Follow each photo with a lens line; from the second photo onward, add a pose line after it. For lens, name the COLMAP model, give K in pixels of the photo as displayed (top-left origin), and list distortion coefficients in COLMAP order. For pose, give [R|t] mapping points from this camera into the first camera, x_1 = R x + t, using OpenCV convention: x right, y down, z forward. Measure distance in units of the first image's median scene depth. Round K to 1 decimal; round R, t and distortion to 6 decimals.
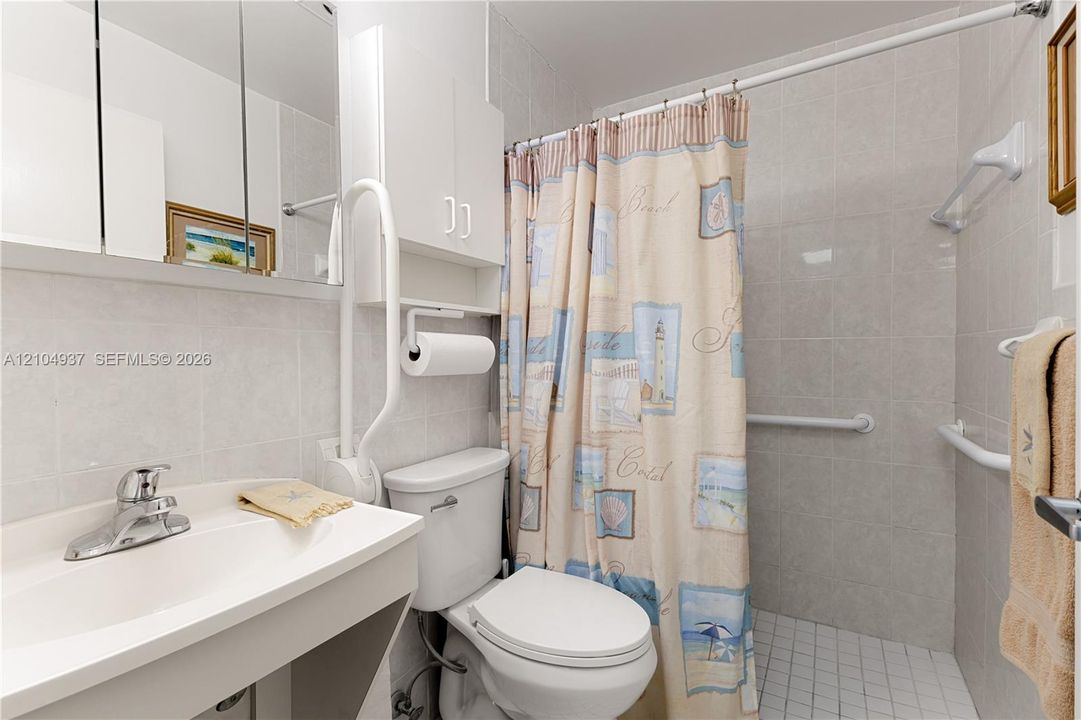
lens RADIAL K [[561.5, 0, 541.3], [0, 561.5, 364.3], [0, 0, 1]] dist [0.014772, 0.000081]
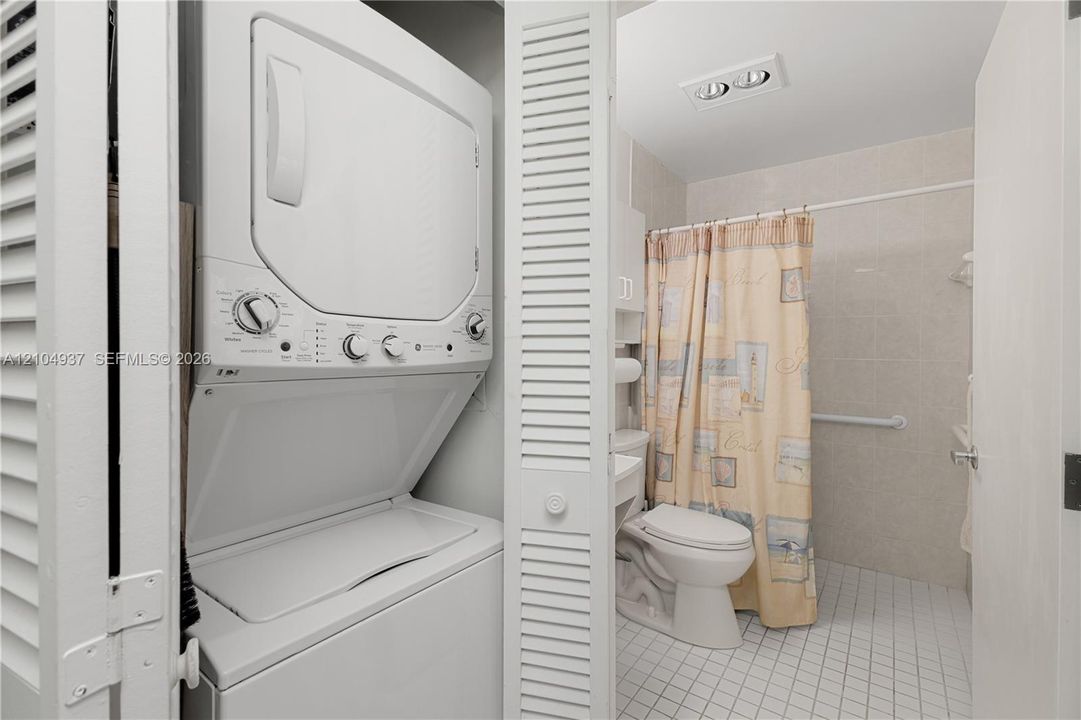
lens RADIAL K [[479.4, 0, 549.6], [0, 479.4, 358.2], [0, 0, 1]] dist [0.002653, 0.000109]
pose [[0.990580, 0.014715, -0.136140, -0.175281], [-0.016640, 0.999777, -0.013019, -0.033674], [0.135918, 0.015162, 0.990604, -0.424191]]
